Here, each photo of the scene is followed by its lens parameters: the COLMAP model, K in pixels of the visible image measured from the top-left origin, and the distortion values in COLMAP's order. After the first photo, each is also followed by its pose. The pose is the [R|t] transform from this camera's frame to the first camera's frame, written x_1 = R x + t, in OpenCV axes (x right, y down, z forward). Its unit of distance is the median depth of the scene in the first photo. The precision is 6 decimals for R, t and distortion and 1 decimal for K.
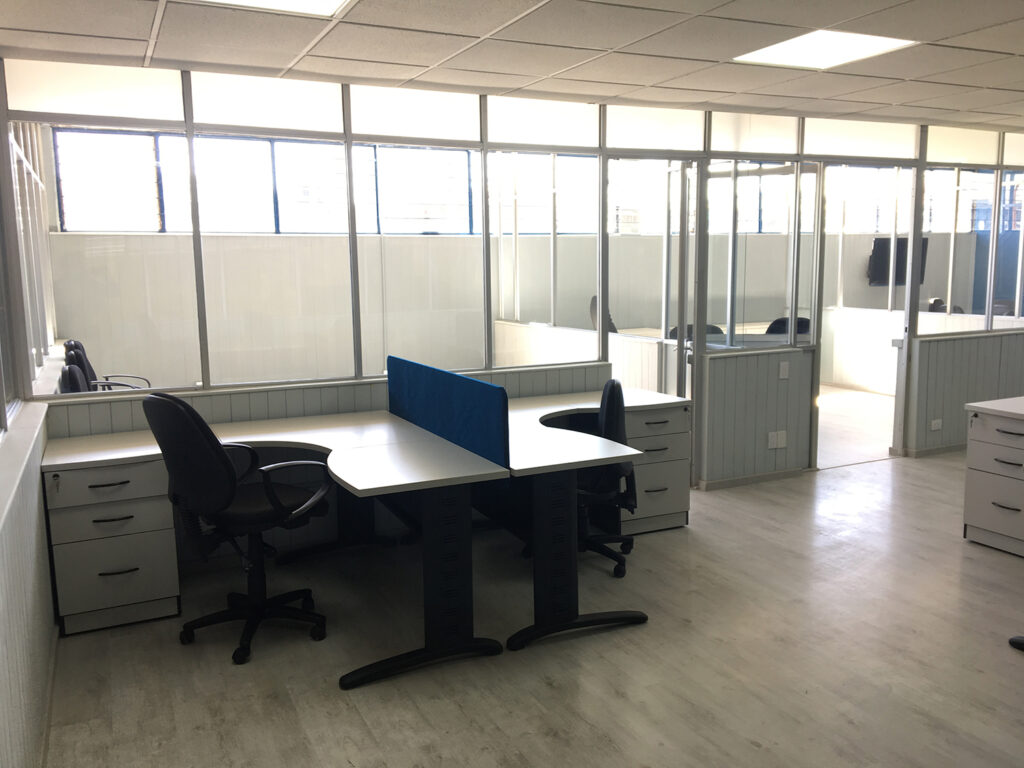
lens RADIAL K [[863.2, 0, 512.3], [0, 863.2, 383.1], [0, 0, 1]] dist [0.054387, -0.068533]
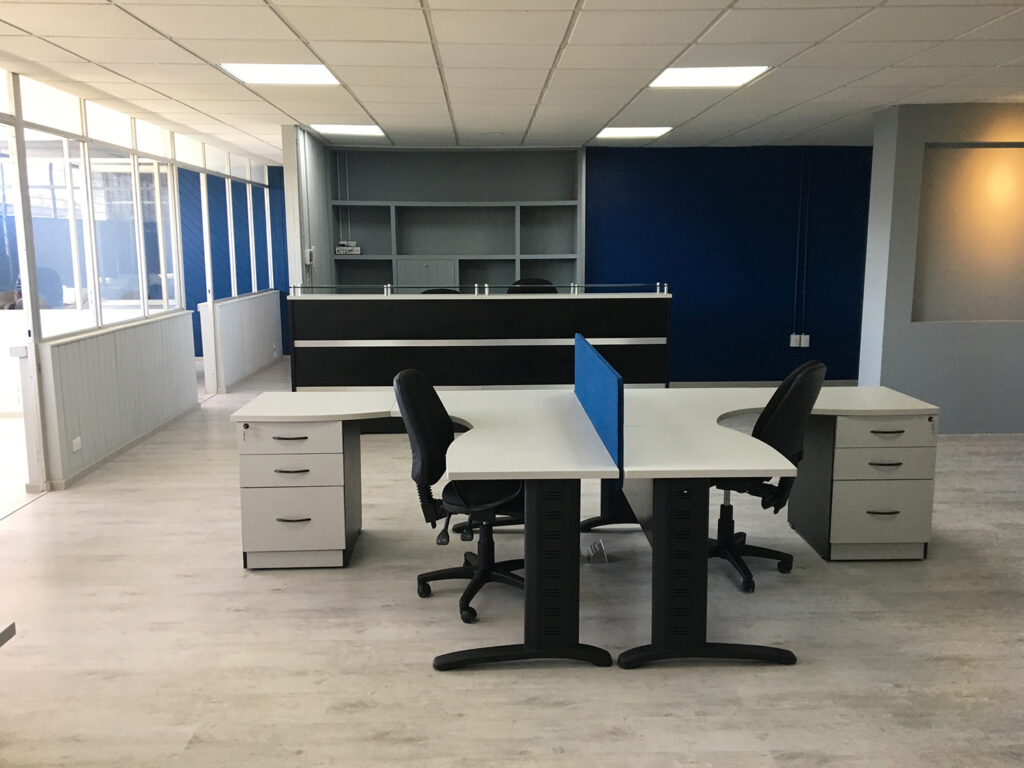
lens RADIAL K [[863.2, 0, 516.9], [0, 863.2, 381.1], [0, 0, 1]] dist [0.054387, -0.068533]
pose [[0.400108, -0.131045, 0.907051, -0.074883], [0.121556, 0.988568, 0.089202, -0.028623], [-0.908371, 0.074567, 0.411463, 0.225507]]
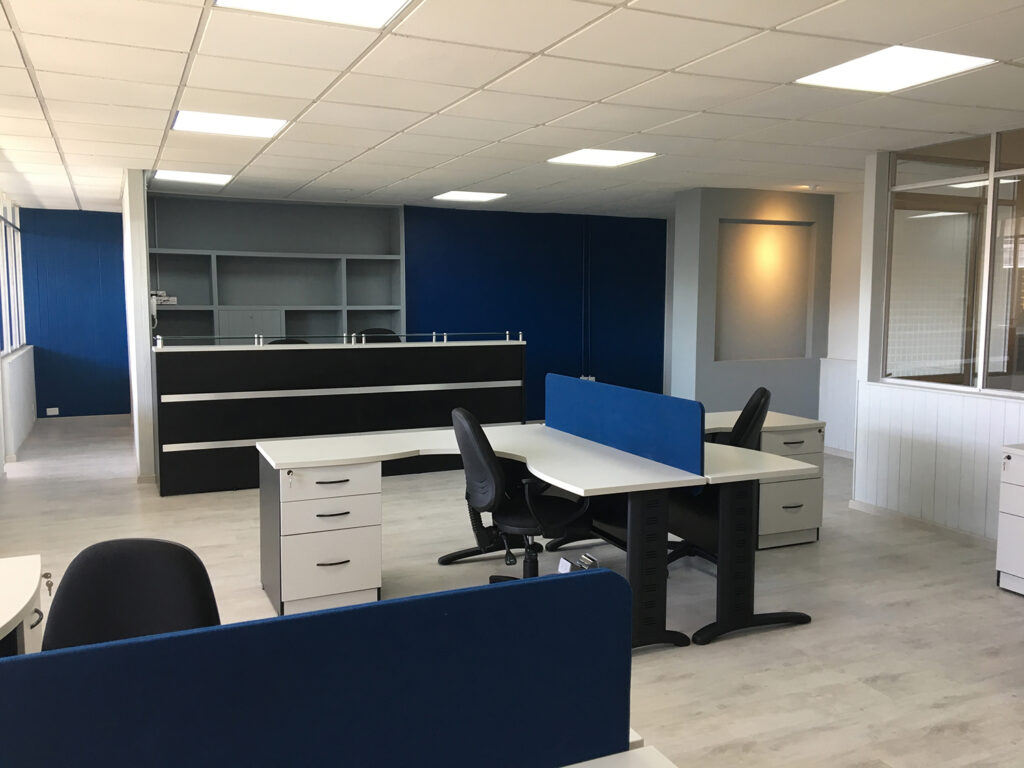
lens RADIAL K [[863.2, 0, 518.0], [0, 863.2, 378.1], [0, 0, 1]] dist [0.054387, -0.068533]
pose [[0.016846, -0.079710, 0.996676, -0.177652], [0.130487, 0.988467, 0.076848, -0.052467], [-0.991307, 0.128758, 0.027053, 0.416572]]
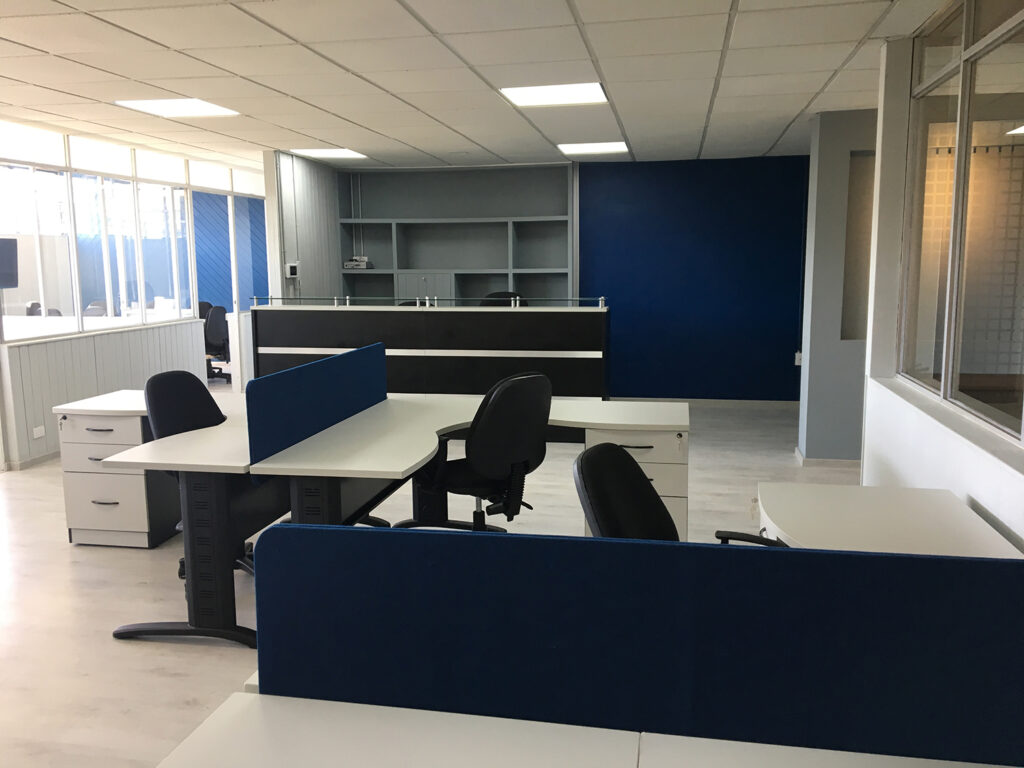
lens RADIAL K [[863.2, 0, 517.8], [0, 863.2, 379.8], [0, 0, 1]] dist [0.054387, -0.068533]
pose [[0.588492, -0.101542, 0.802101, 0.026640], [0.107738, 0.993083, 0.046674, 0.002012], [-0.801292, 0.058949, 0.595362, 0.000252]]
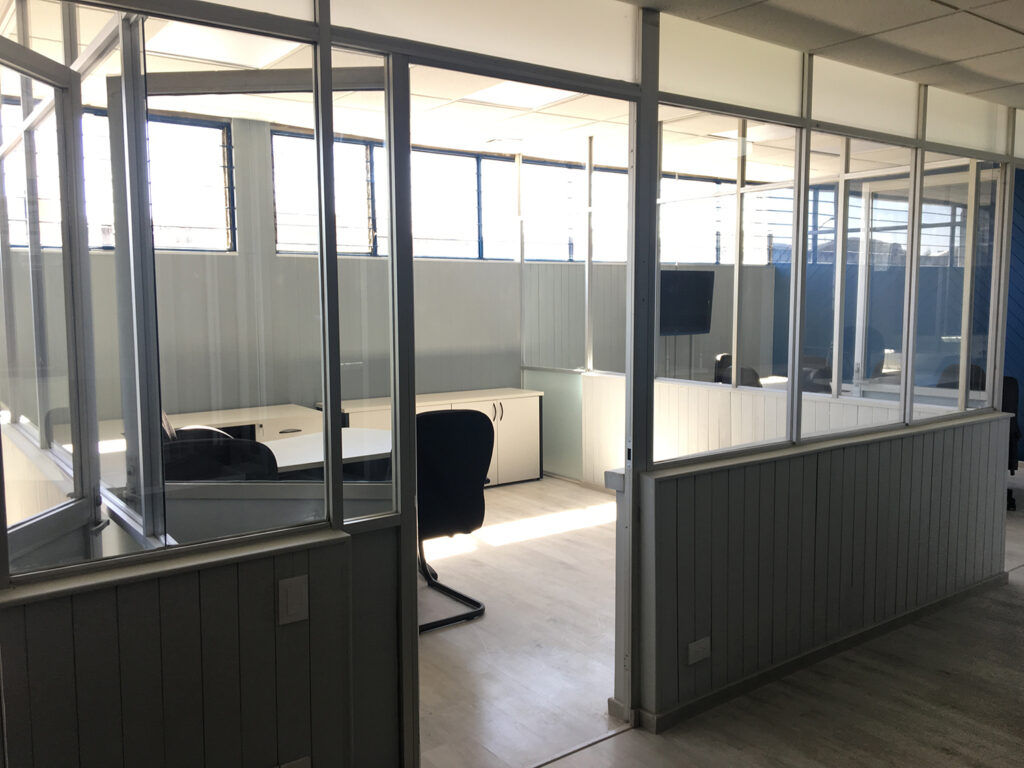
lens RADIAL K [[863.2, 0, 506.8], [0, 863.2, 379.5], [0, 0, 1]] dist [0.054387, -0.068533]
pose [[0.983613, -0.007527, 0.180137, 0.248185], [0.015335, 0.999000, -0.041991, -0.067066], [-0.179641, 0.044065, 0.982745, 0.452910]]
